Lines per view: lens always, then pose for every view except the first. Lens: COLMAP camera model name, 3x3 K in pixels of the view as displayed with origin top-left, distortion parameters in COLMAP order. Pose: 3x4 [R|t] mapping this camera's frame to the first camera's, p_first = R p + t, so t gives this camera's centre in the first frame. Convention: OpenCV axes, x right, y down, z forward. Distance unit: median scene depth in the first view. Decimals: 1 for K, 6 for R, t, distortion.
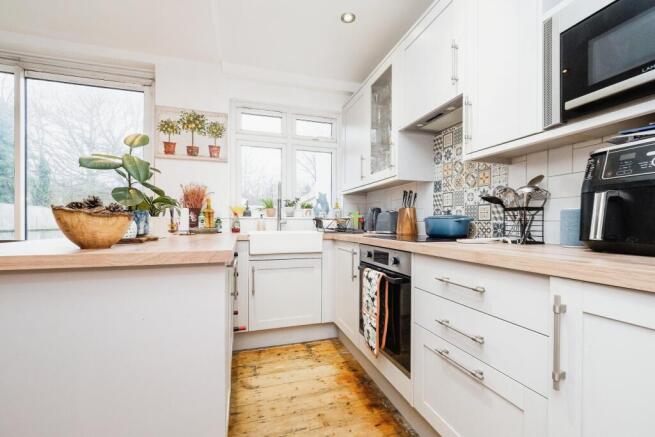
lens RADIAL K [[271.0, 0, 327.5], [0, 271.0, 218.5], [0, 0, 1]] dist [0.001021, 0.000026]
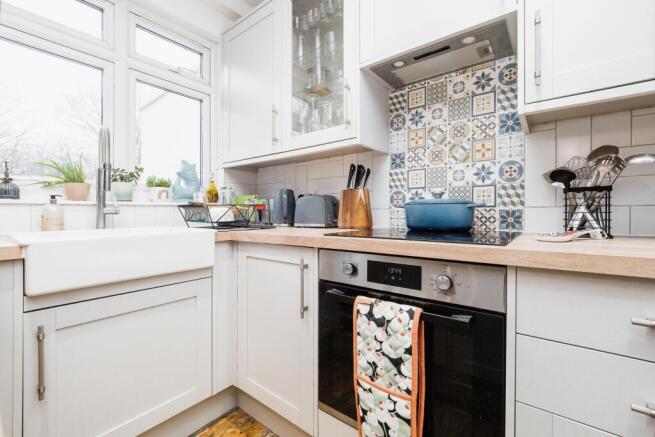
lens RADIAL K [[277.9, 0, 328.6], [0, 277.9, 209.6], [0, 0, 1]] dist [-0.008798, -0.000199]
pose [[0.823536, -0.001979, 0.567260, -0.171795], [-0.001026, 0.999987, 0.004978, 0.009670], [-0.567263, -0.004682, 0.823524, 0.488246]]
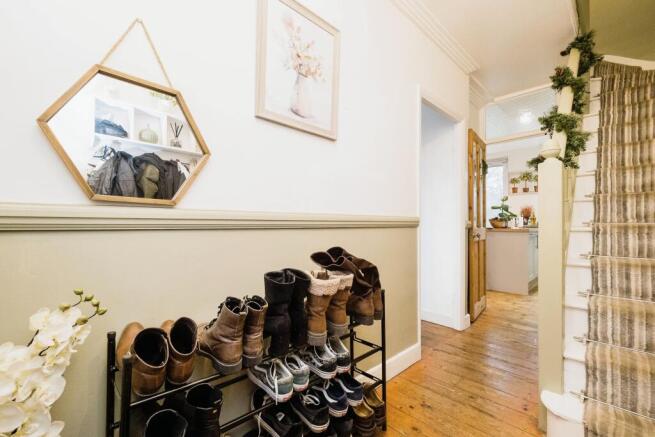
lens RADIAL K [[281.1, 0, 327.5], [0, 281.1, 218.5], [0, 0, 1]] dist [-0.000857, -0.000162]
pose [[0.432246, -0.003980, -0.901747, 1.073852], [0.002721, 0.999991, -0.003109, -0.022558], [0.901752, -0.001110, 0.432253, -1.787798]]
